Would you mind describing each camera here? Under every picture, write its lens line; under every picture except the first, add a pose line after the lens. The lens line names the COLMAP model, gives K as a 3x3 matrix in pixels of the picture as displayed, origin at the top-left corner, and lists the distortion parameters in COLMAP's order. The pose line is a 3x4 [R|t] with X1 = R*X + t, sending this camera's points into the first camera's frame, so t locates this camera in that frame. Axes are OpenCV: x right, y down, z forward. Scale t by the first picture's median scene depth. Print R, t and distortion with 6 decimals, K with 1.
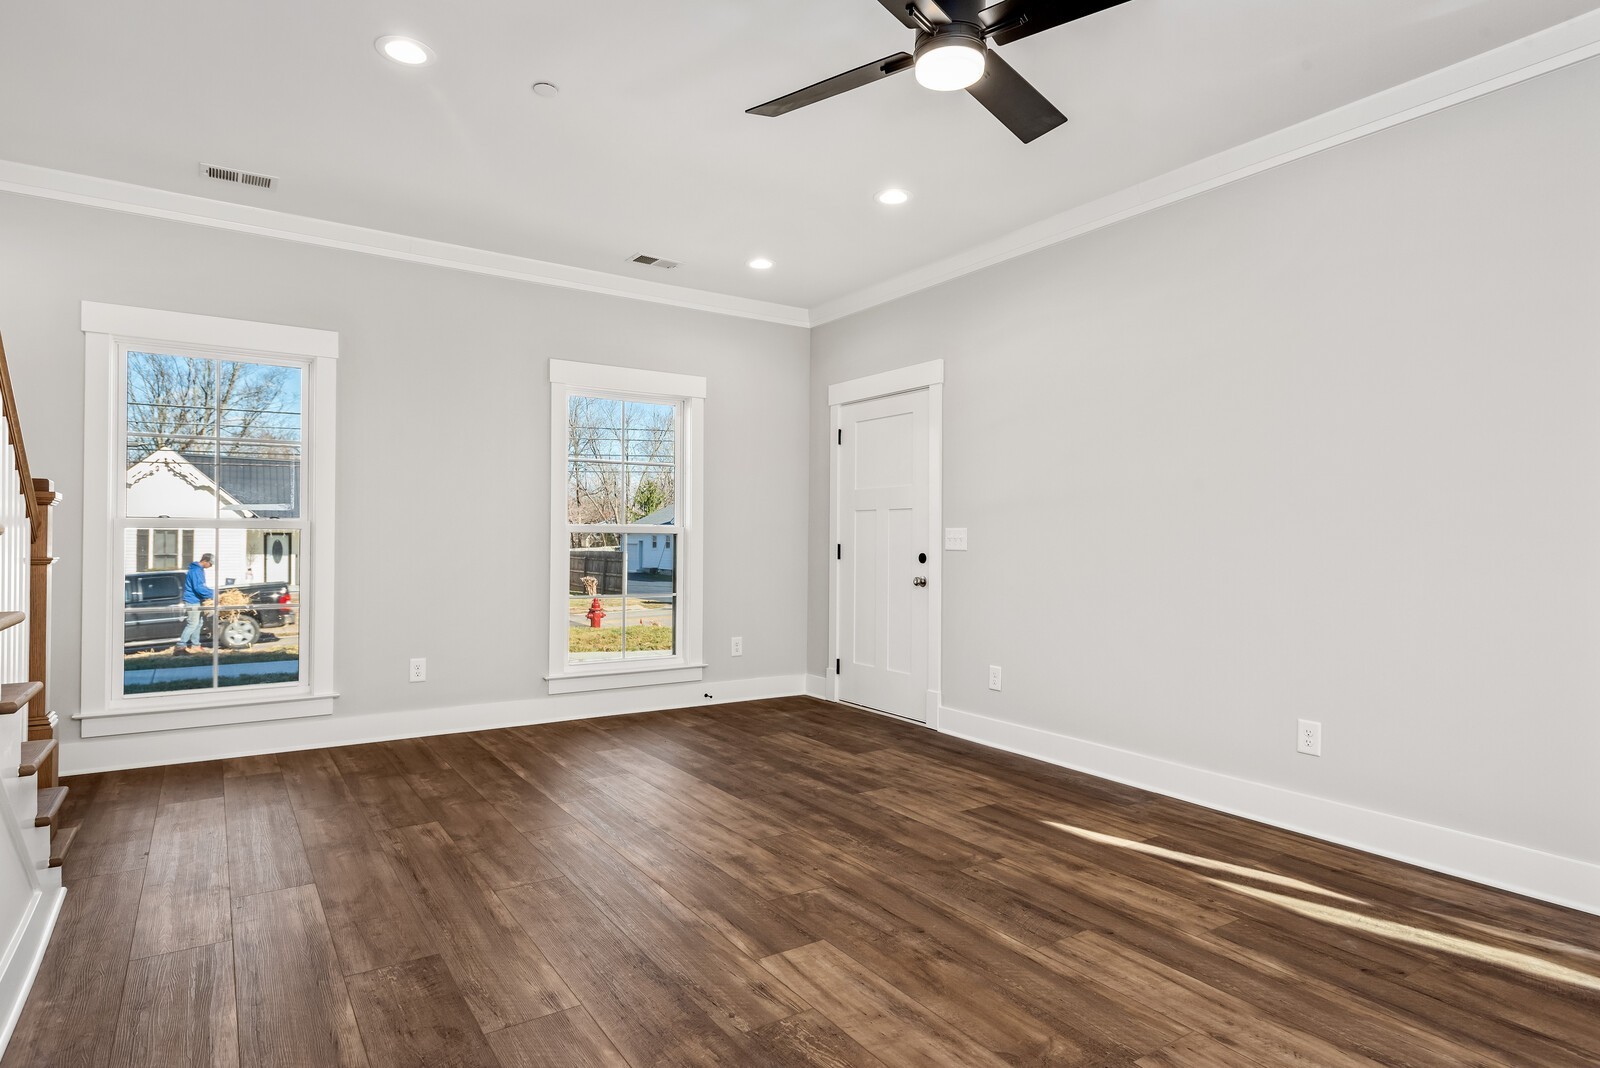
lens RADIAL K [[873.8, 0, 800.0], [0, 873.8, 534.0], [0, 0, 1]] dist [0.015533, -0.001016]
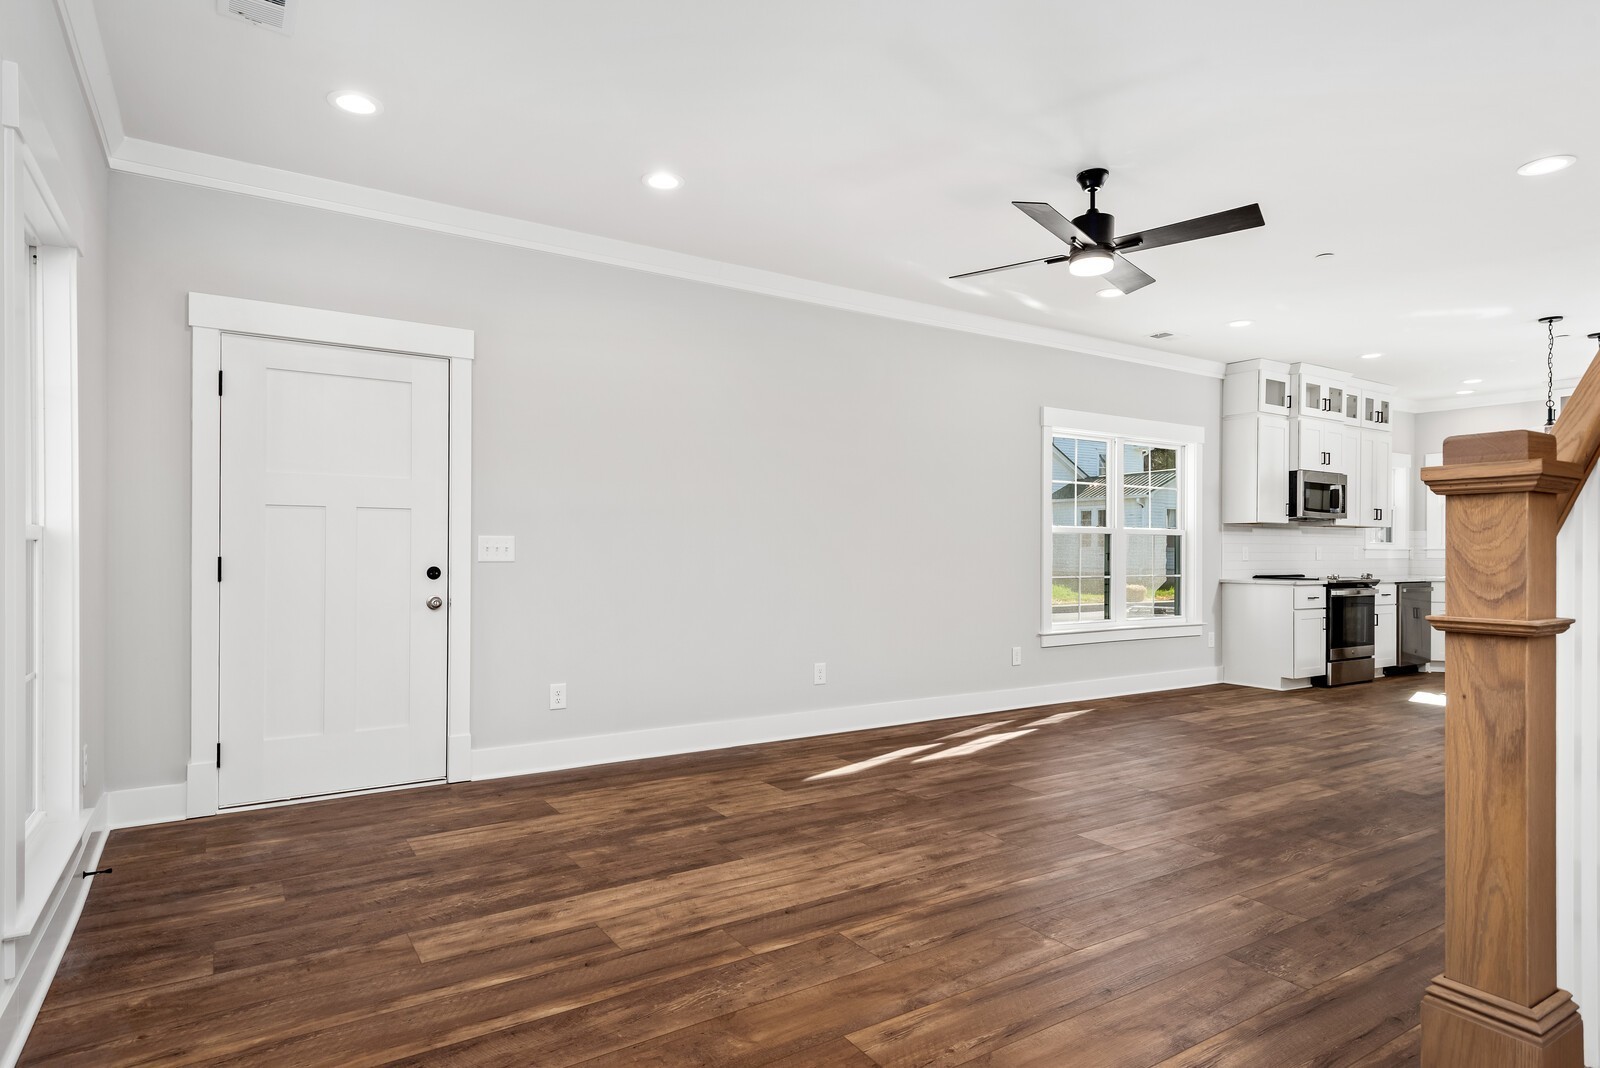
lens RADIAL K [[881.8, 0, 792.6], [0, 881.8, 543.4], [0, 0, 1]] dist [0.024316, -0.000143]
pose [[0.017368, -0.002553, 0.999846, -1.111376], [-0.010957, 0.999936, 0.002744, -0.008443], [-0.999789, -0.011003, 0.017339, 1.126019]]
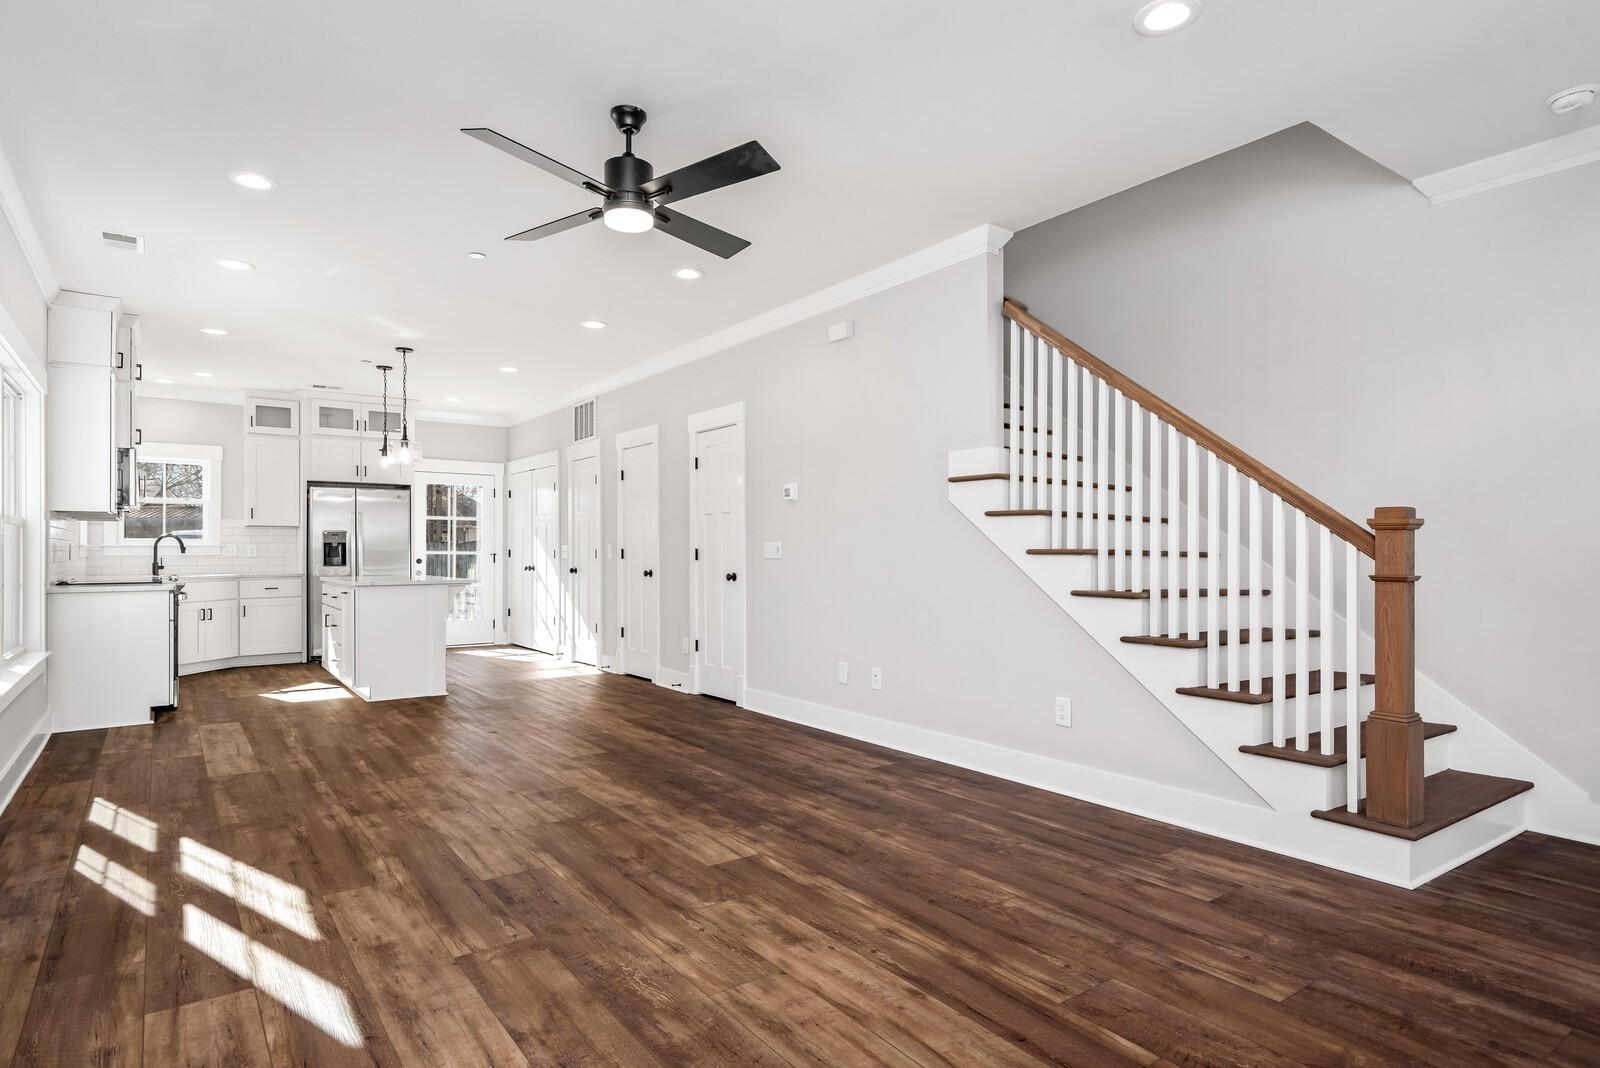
lens RADIAL K [[873.8, 0, 800.0], [0, 873.8, 534.0], [0, 0, 1]] dist [0.015533, -0.001016]
pose [[-0.999194, -0.010576, -0.038725, -0.040179], [-0.009591, 0.999628, -0.025546, 0.007444], [0.038980, -0.025154, -0.998923, 1.790882]]
